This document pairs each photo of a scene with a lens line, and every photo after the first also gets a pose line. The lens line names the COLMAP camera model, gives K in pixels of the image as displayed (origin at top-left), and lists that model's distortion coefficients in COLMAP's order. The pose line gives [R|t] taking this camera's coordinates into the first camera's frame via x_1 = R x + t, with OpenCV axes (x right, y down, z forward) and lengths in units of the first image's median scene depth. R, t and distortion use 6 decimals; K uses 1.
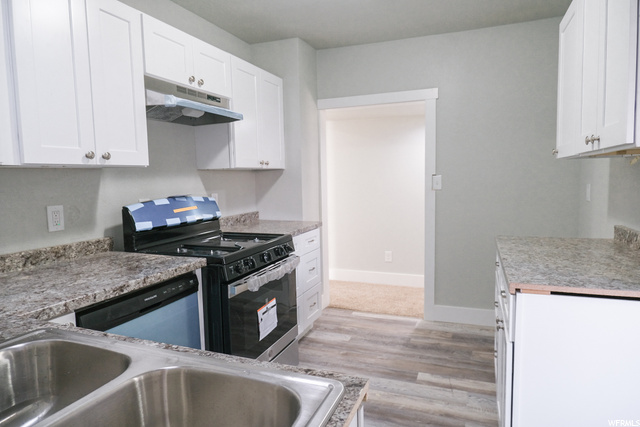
lens RADIAL K [[394.8, 0, 320.0], [0, 394.8, 213.5], [0, 0, 1]] dist [-0.027680, 0.001541]
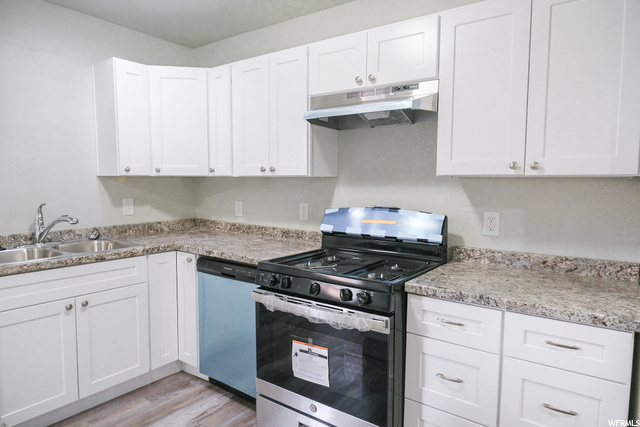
lens RADIAL K [[394.8, 0, 320.0], [0, 394.8, 213.5], [0, 0, 1]] dist [-0.027680, 0.001541]
pose [[-0.243223, 0.091298, -0.965664, 0.706765], [-0.098410, 0.988101, 0.118206, -0.154470], [0.964965, 0.123782, -0.231344, 1.343893]]
